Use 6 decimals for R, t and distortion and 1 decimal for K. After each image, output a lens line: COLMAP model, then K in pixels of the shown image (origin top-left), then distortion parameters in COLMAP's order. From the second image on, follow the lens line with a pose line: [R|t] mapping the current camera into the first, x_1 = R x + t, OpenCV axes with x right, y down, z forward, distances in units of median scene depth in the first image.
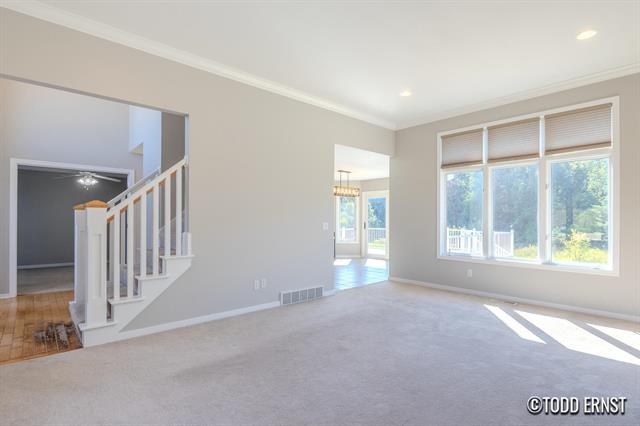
lens RADIAL K [[324.0, 0, 316.5], [0, 324.0, 210.3], [0, 0, 1]] dist [-0.000767, -0.000198]
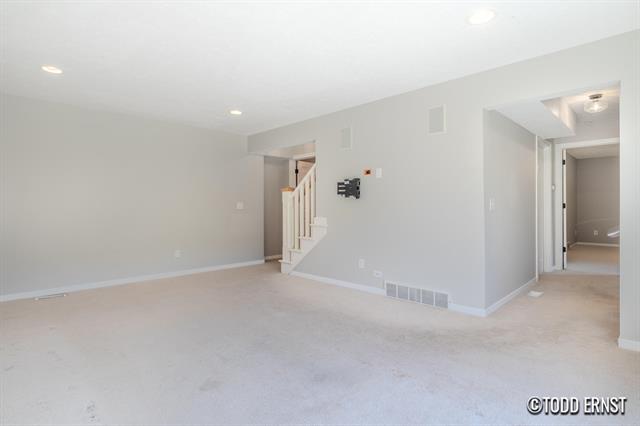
lens RADIAL K [[330.3, 0, 320.0], [0, 330.3, 213.0], [0, 0, 1]] dist [0.002158, 0.000563]
pose [[0.070409, 0.034503, -0.996921, 0.858580], [0.041438, 0.998438, 0.037482, 0.041862], [0.996657, -0.043950, 0.068870, 0.896474]]
